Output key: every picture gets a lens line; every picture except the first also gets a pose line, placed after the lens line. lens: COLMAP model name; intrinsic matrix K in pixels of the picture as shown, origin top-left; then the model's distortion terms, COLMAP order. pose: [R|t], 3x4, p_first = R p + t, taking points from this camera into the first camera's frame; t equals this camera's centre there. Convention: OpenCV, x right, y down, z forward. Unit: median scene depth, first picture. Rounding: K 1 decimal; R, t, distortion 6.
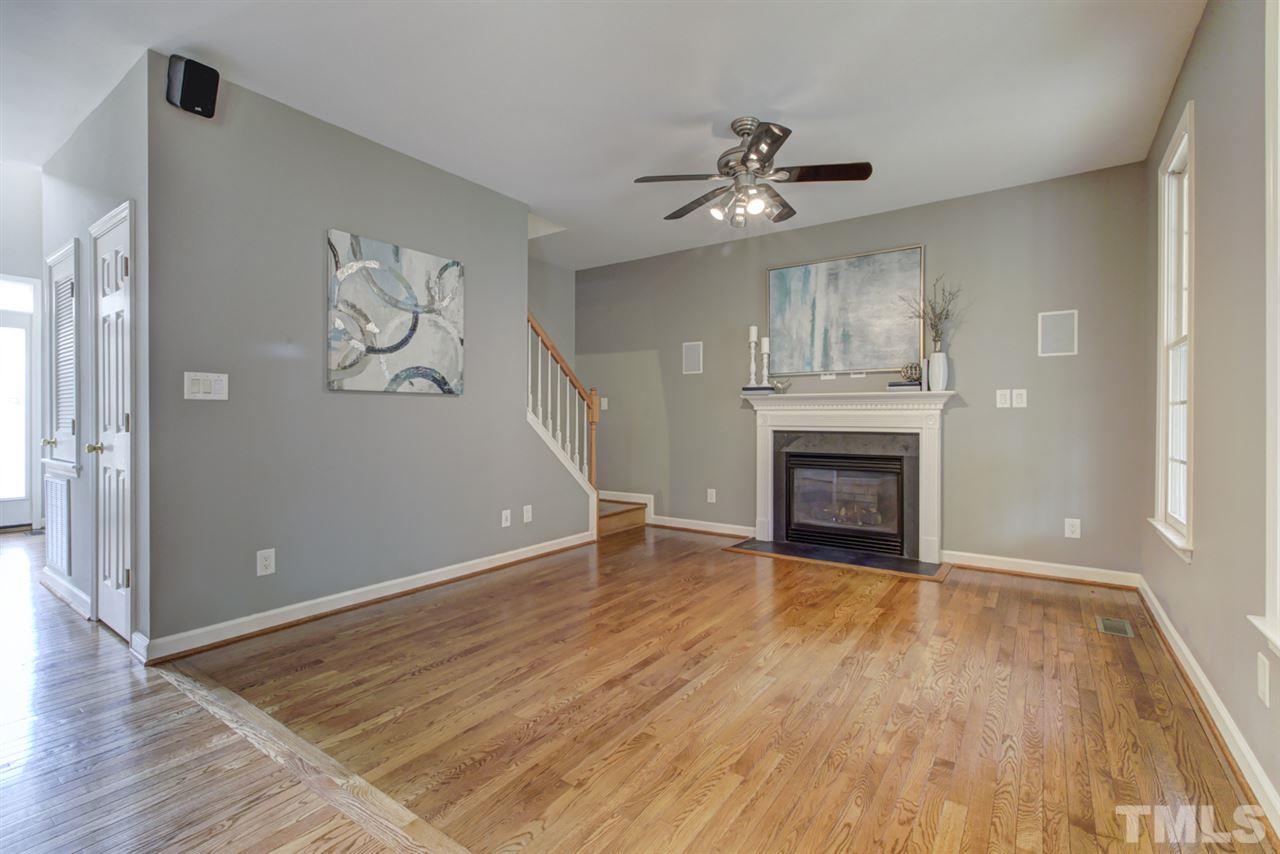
lens RADIAL K [[583.8, 0, 637.7], [0, 583.8, 419.8], [0, 0, 1]] dist [-0.004261, -0.001413]
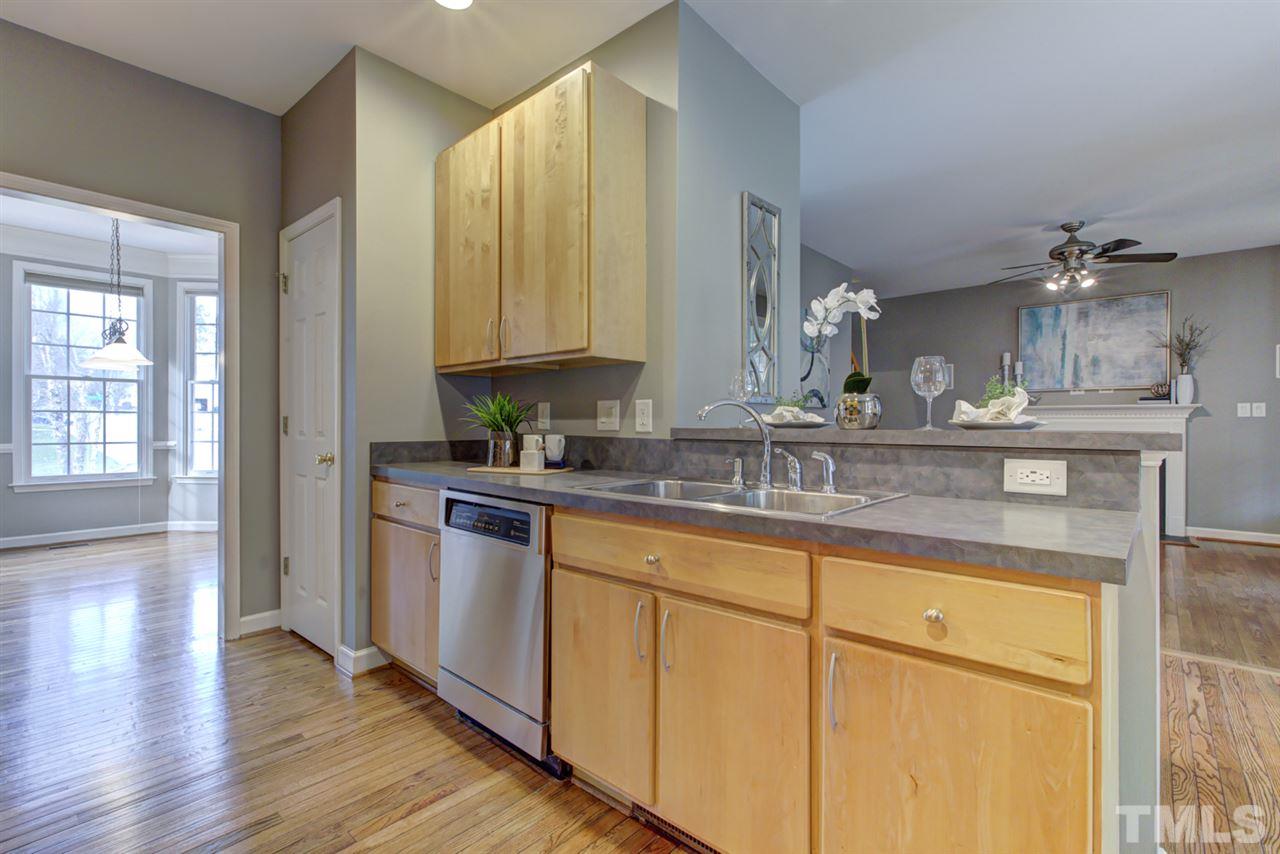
lens RADIAL K [[583.8, 0, 633.5], [0, 583.8, 426.9], [0, 0, 1]] dist [-0.004261, -0.001413]
pose [[0.991482, 0.001924, -0.130228, -0.500583], [-0.002093, 0.999997, -0.001163, 0.005607], [0.130225, 0.001426, 0.991483, -0.416045]]
